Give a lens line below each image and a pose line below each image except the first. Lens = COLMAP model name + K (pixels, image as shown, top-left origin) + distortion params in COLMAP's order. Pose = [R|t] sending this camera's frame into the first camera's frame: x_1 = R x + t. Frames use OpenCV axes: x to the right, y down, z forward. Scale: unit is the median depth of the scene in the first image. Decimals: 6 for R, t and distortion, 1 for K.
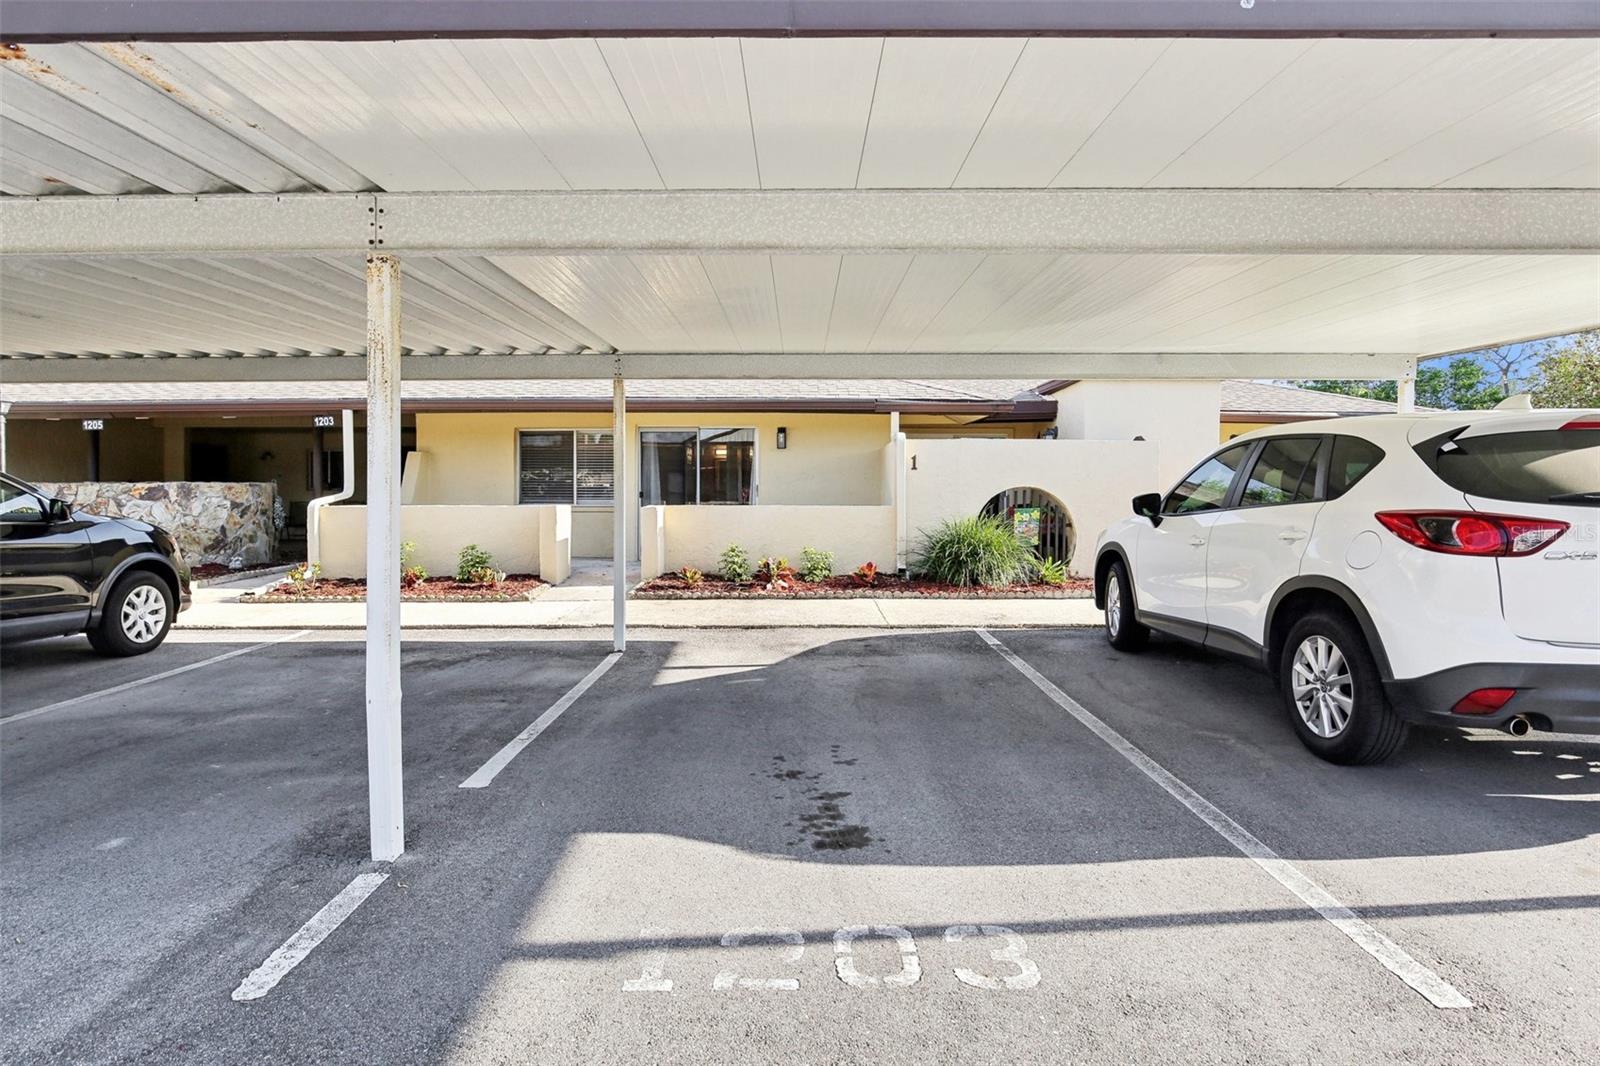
lens RADIAL K [[862.4, 0, 800.0], [0, 862.4, 533.0], [0, 0, 1]] dist [-0.000317, 0.000209]
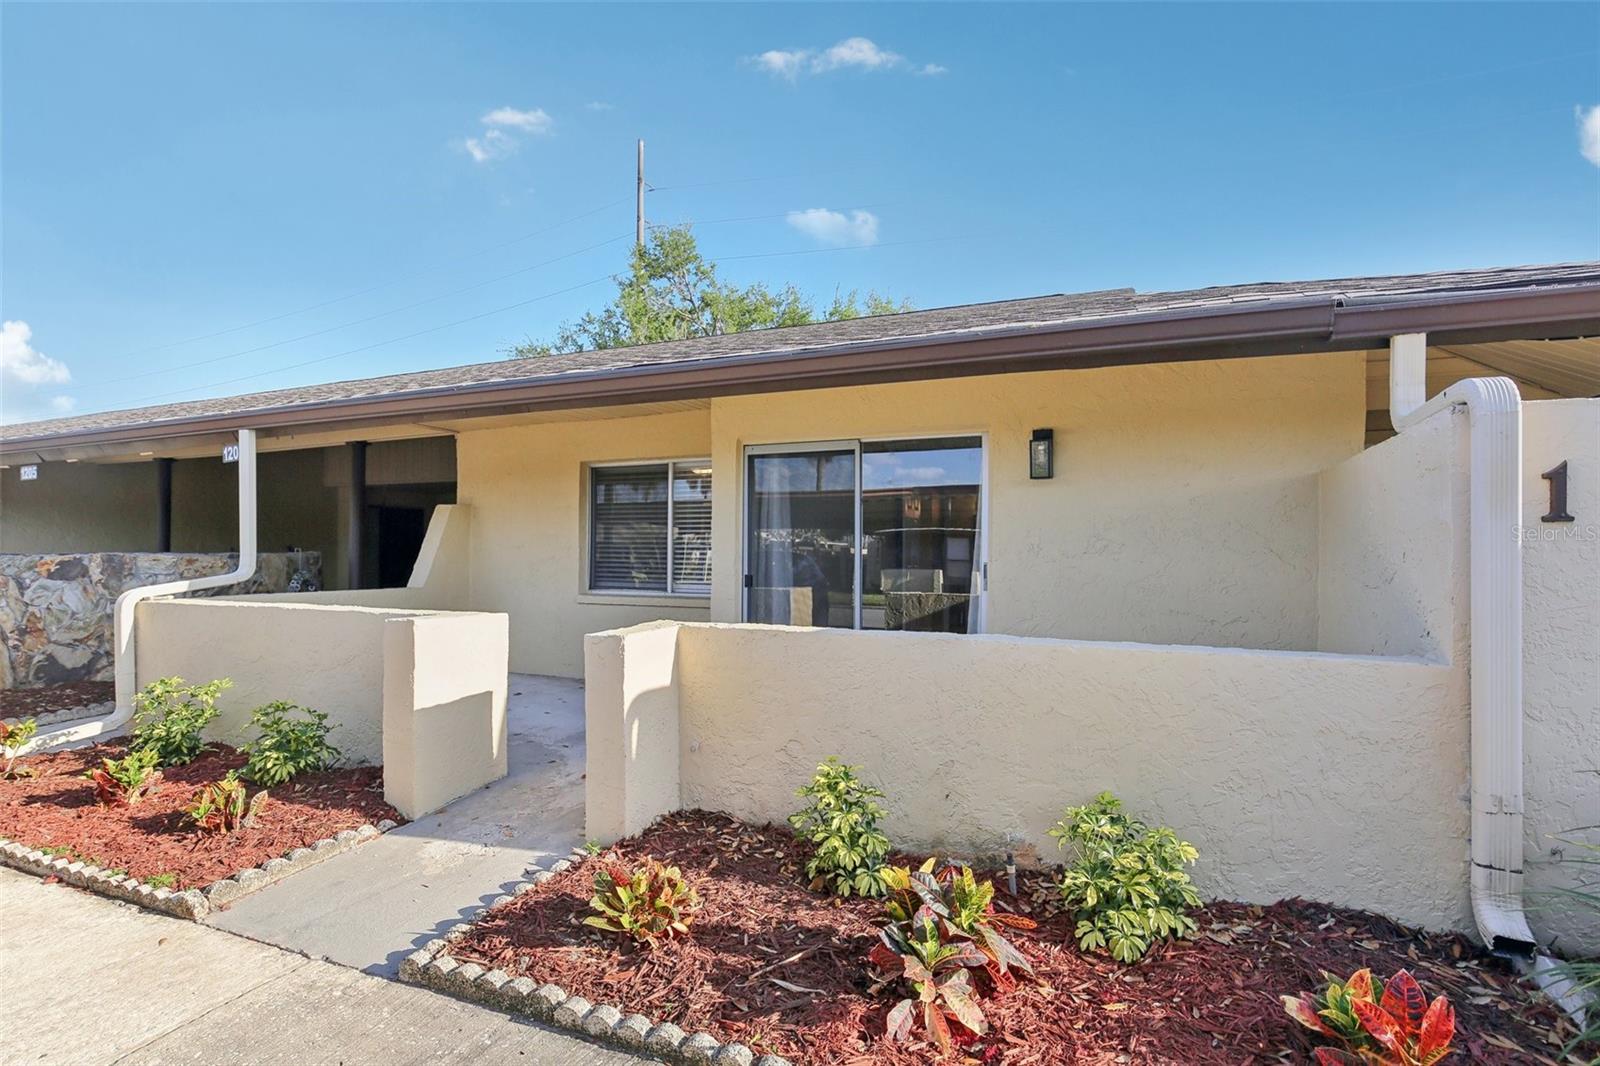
lens RADIAL K [[770.2, 0, 800.0], [0, 770.2, 533.0], [0, 0, 1]] dist [-0.003144, -0.000565]
pose [[0.918020, -0.004661, -0.396507, 0.020257], [-0.023869, 0.997468, -0.066990, -0.047980], [0.395815, 0.070963, 0.915584, 0.670009]]
